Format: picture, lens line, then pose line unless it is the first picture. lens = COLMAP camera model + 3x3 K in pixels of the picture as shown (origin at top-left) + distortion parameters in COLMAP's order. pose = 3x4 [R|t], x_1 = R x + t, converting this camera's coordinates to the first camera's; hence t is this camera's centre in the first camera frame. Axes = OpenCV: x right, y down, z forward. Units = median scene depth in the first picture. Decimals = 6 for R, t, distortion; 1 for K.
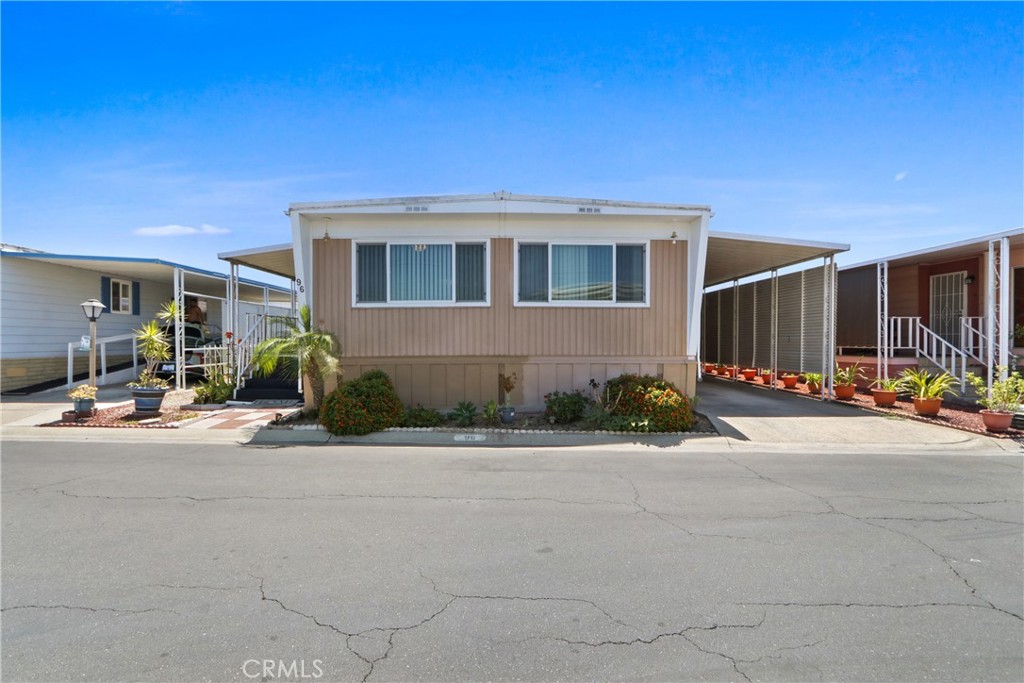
lens RADIAL K [[482.2, 0, 519.0], [0, 482.2, 343.3], [0, 0, 1]] dist [-0.010215, -0.000030]
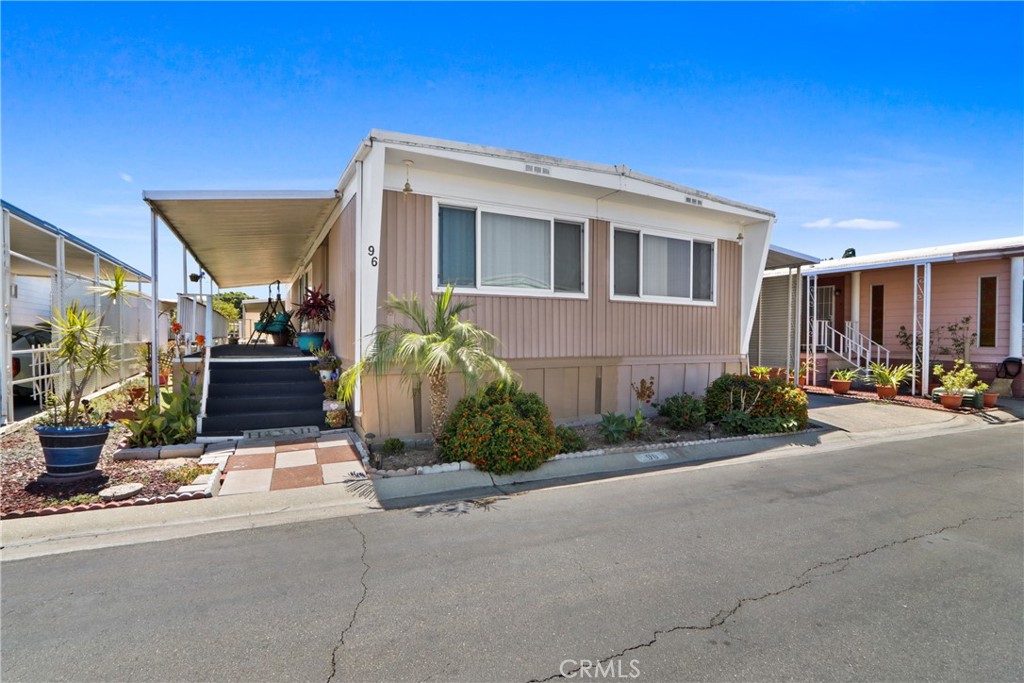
lens RADIAL K [[482.2, 0, 519.0], [0, 482.2, 343.3], [0, 0, 1]] dist [-0.010215, -0.000030]
pose [[0.891164, -0.001551, 0.453678, -0.554729], [-0.002655, 0.999959, 0.008633, -0.005321], [-0.453673, -0.008898, 0.891124, 0.298168]]
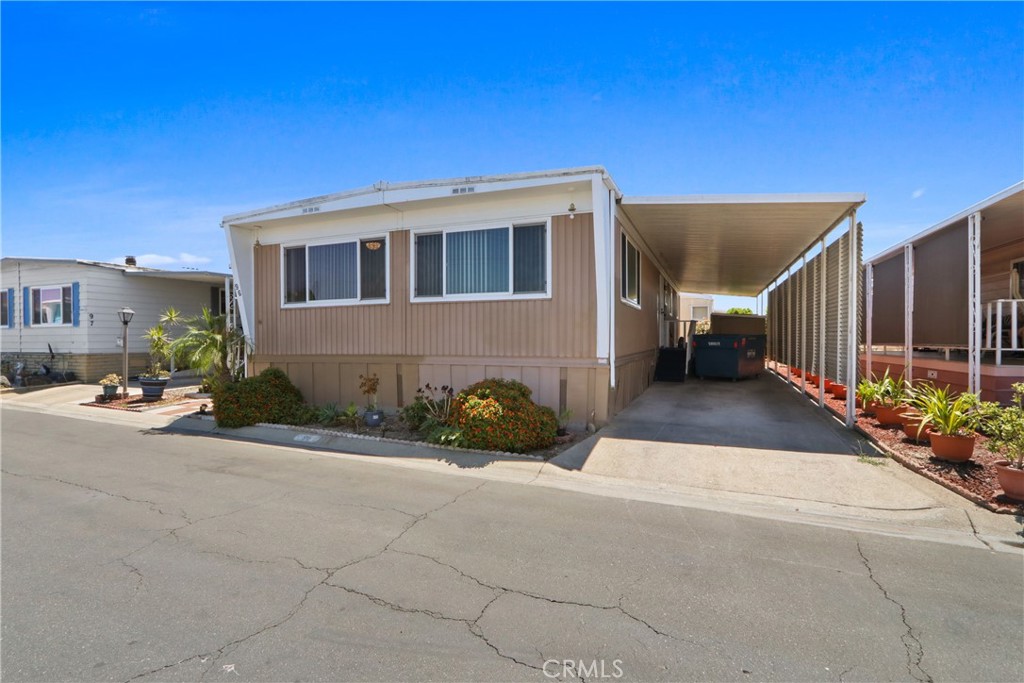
lens RADIAL K [[510.3, 0, 512.0], [0, 510.3, 341.5], [0, 0, 1]] dist [-0.000344, -0.000113]
pose [[0.912133, 0.000307, -0.409894, 0.575753], [0.000936, 0.999996, 0.002834, -0.003656], [0.409893, -0.002969, 0.912129, 0.179172]]
